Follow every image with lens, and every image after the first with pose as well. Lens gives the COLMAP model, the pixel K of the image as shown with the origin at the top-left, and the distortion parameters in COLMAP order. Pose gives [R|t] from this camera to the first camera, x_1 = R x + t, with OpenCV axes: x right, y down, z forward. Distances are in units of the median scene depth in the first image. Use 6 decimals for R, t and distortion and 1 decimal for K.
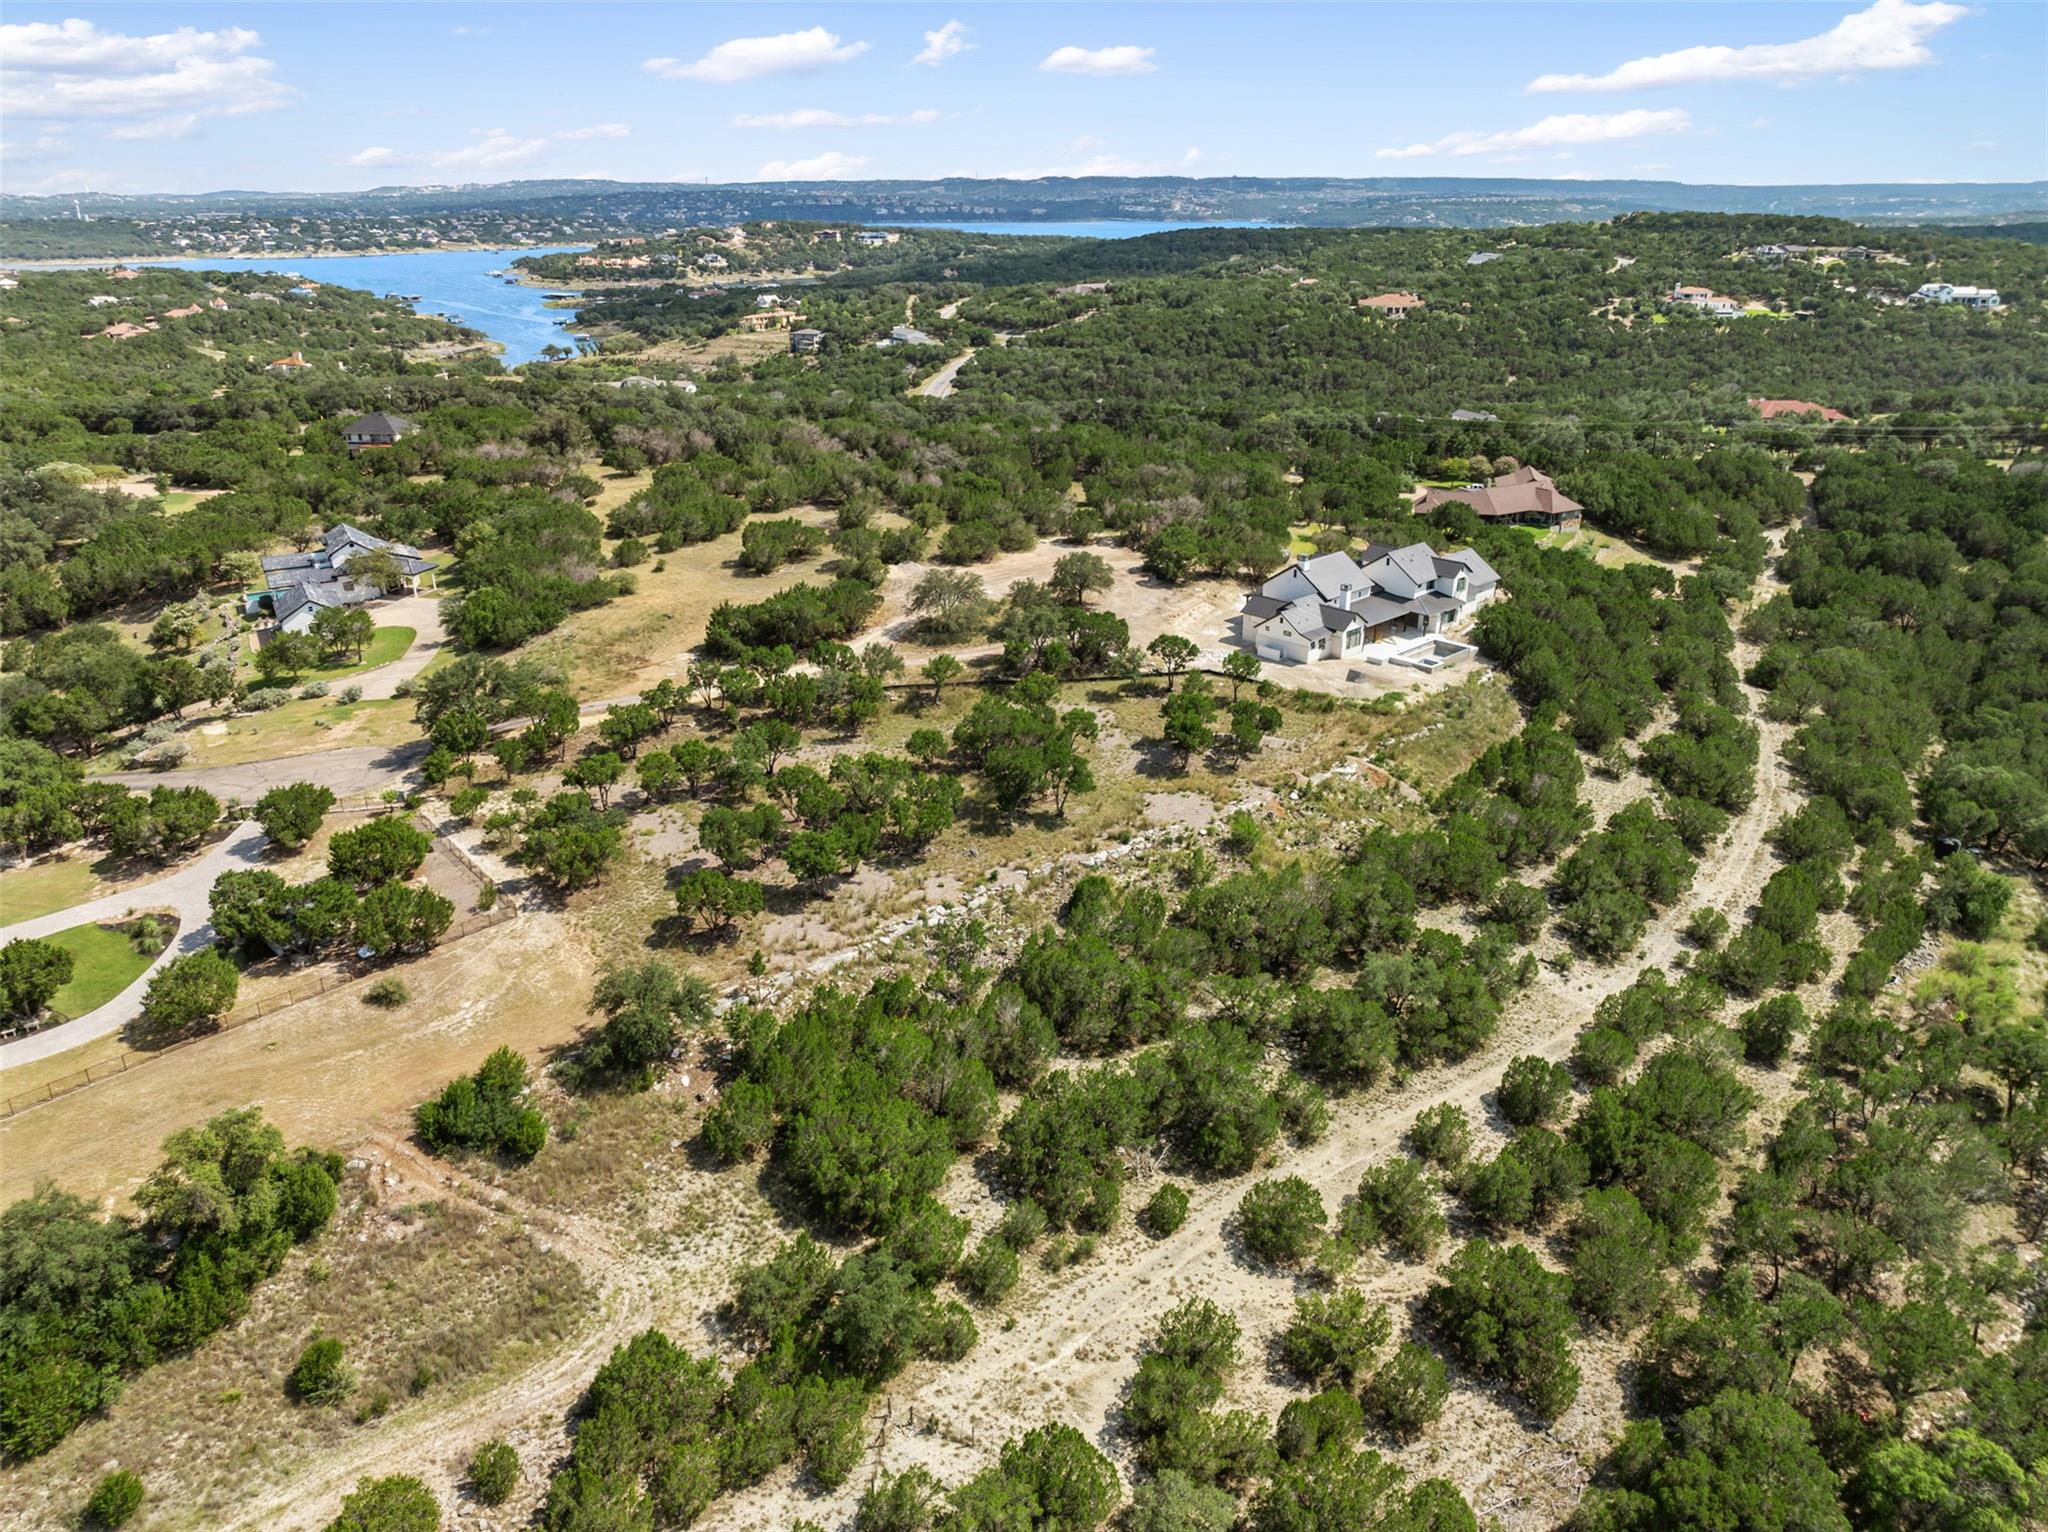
lens RADIAL K [[1442.3, 0, 1021.7], [0, 1442.3, 755.4], [0, 0, 1]] dist [-0.034663, -0.002715]
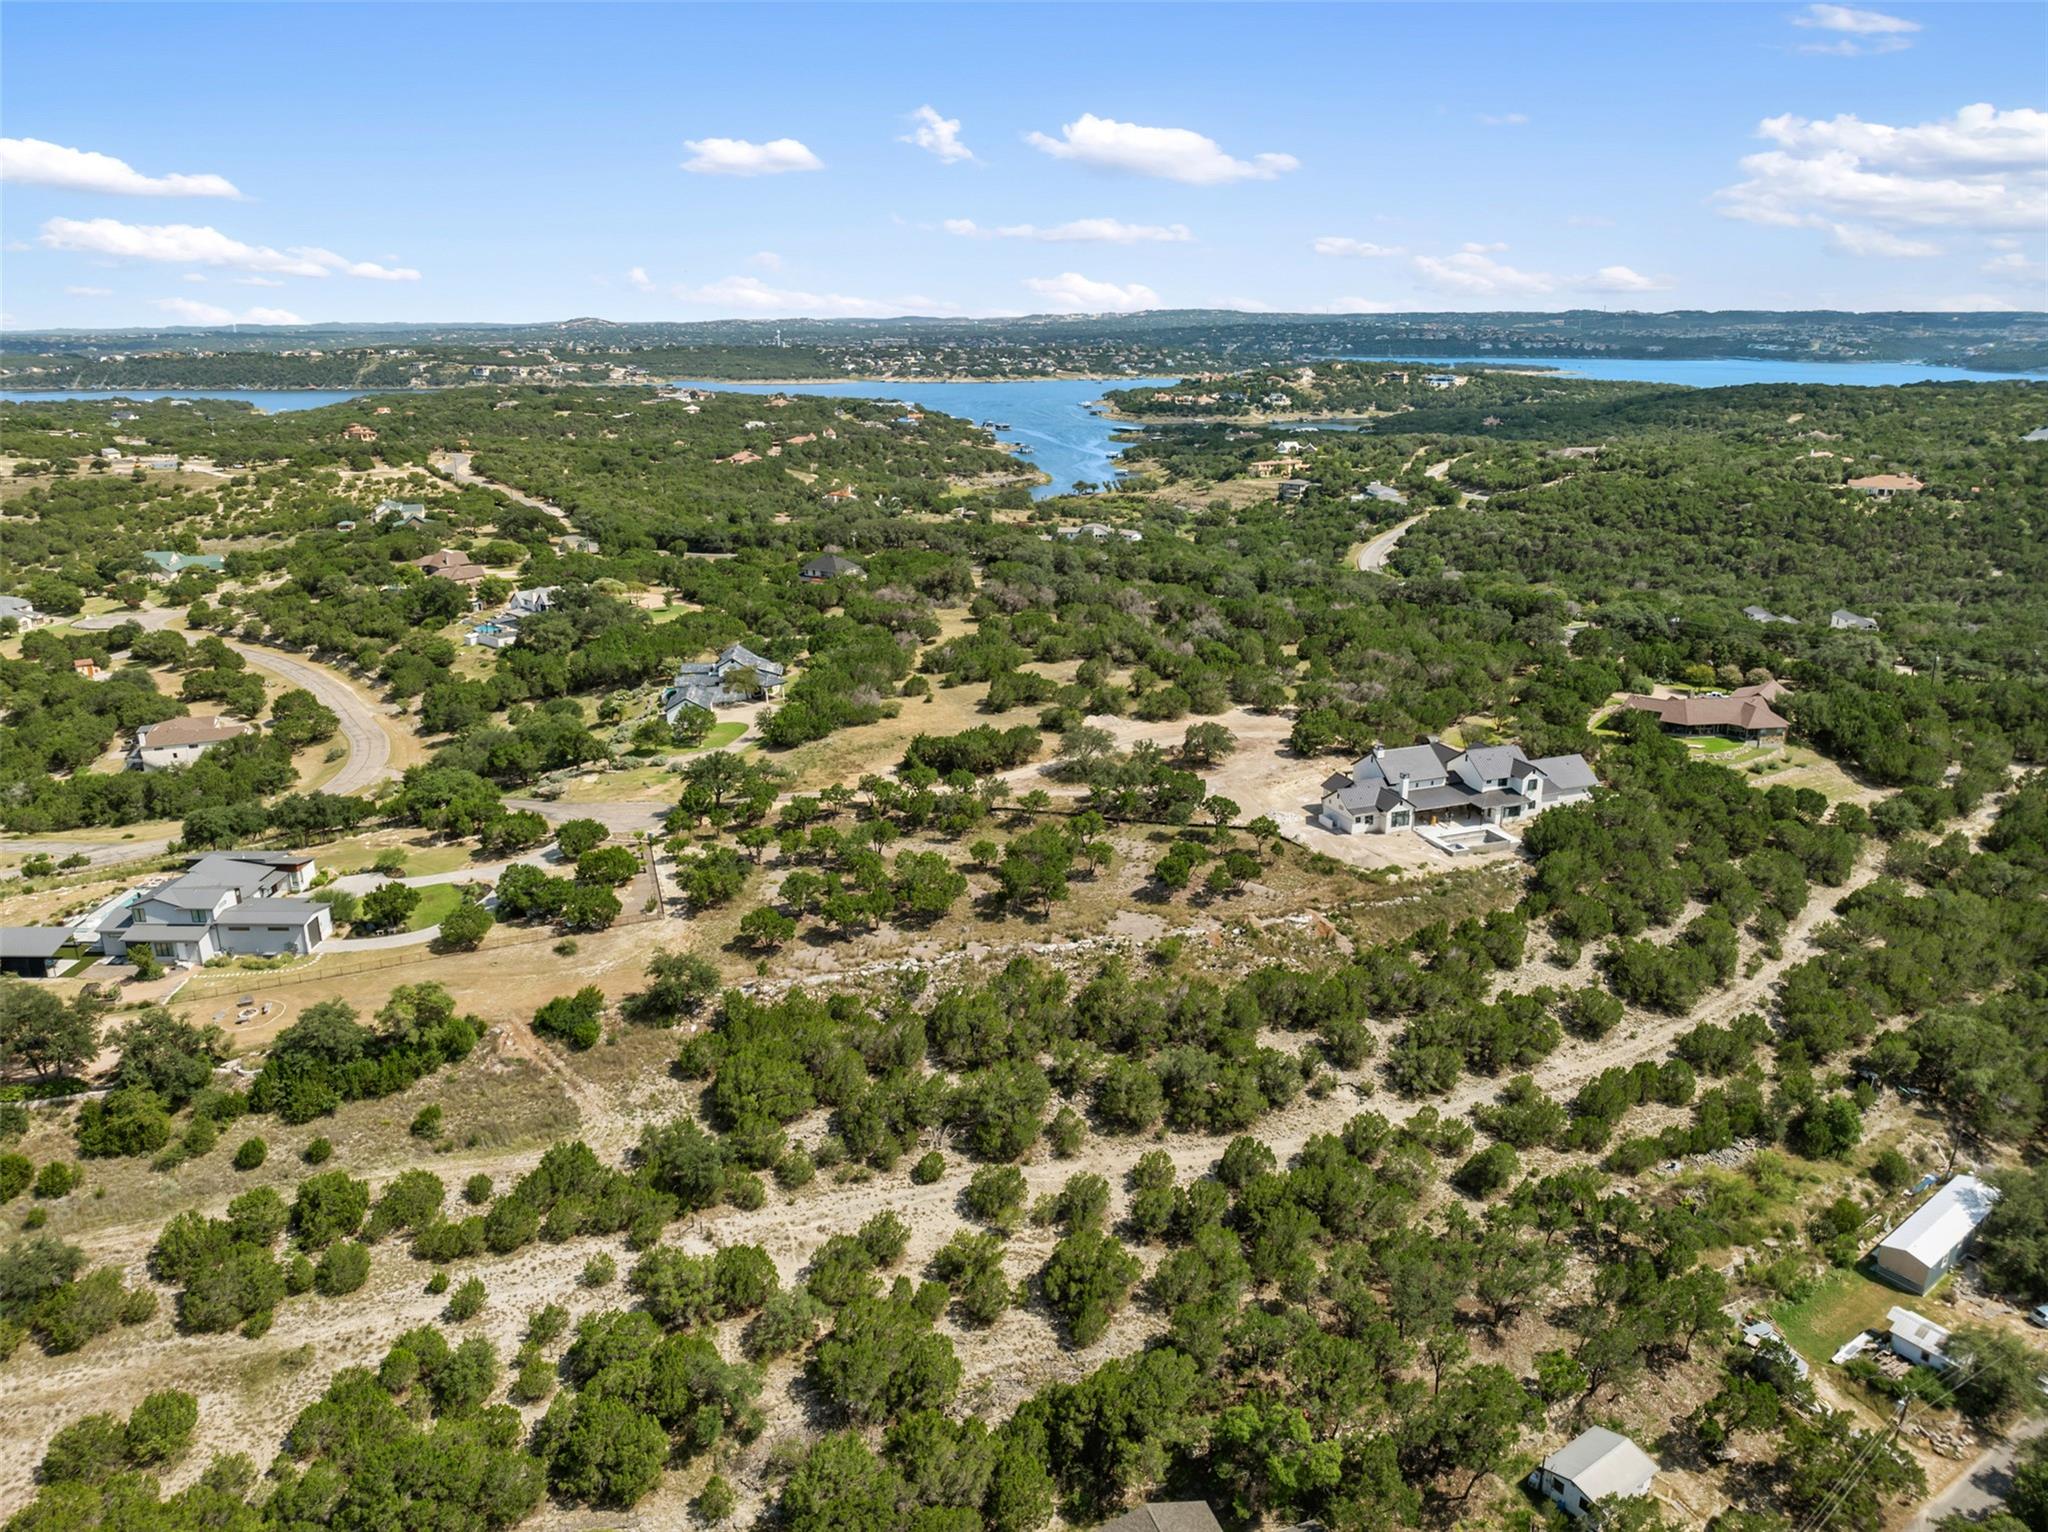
lens RADIAL K [[1442.3, 0, 1021.7], [0, 1442.3, 755.4], [0, 0, 1]] dist [-0.034663, -0.002715]
pose [[0.917864, 0.113284, -0.380385, 0.335133], [-0.143179, 0.988375, -0.051135, -0.023424], [0.370171, 0.101398, 0.923413, -0.190574]]
